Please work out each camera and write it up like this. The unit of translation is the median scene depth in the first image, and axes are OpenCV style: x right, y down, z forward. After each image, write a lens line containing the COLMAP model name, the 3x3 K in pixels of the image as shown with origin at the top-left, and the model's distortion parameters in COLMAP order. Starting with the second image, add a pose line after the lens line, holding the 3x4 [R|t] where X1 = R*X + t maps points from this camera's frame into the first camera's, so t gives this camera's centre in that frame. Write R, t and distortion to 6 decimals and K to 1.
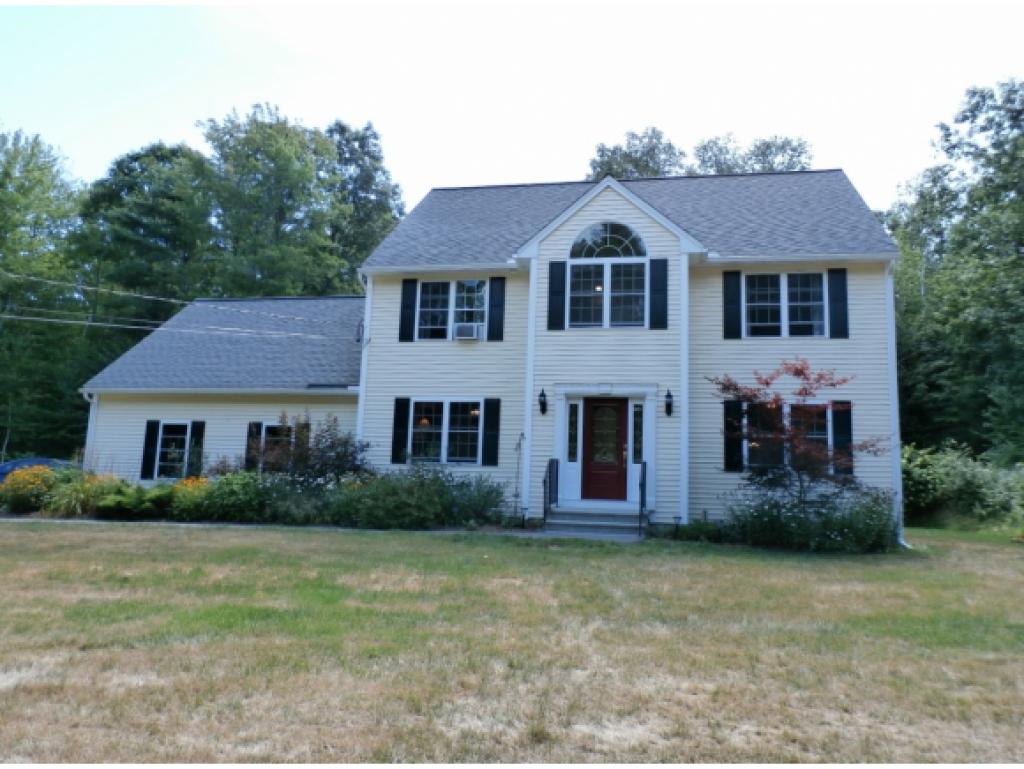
lens RADIAL K [[766.9, 0, 514.8], [0, 766.9, 382.1], [0, 0, 1]] dist [-0.003319, 0.009086]
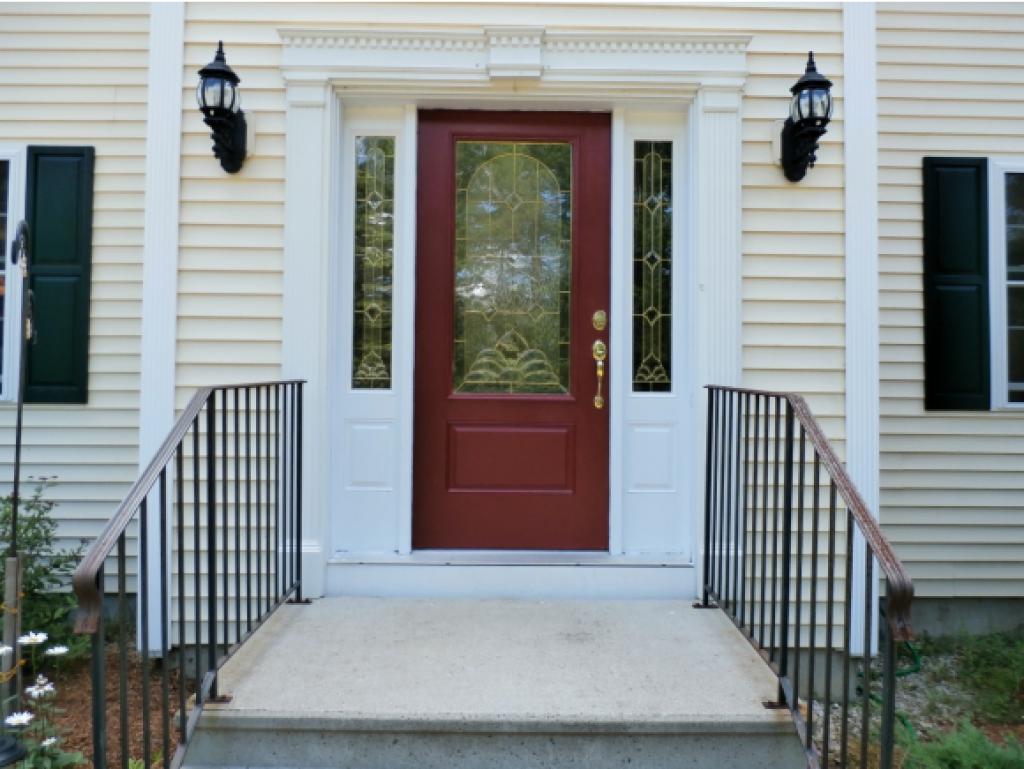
lens RADIAL K [[766.9, 0, 513.8], [0, 766.9, 386.2], [0, 0, 1]] dist [-0.003319, 0.009086]
pose [[0.966287, -0.027995, 0.255942, 0.058217], [-0.009511, 0.989511, 0.144141, 0.070198], [-0.257293, -0.141716, 0.955885, 0.777339]]
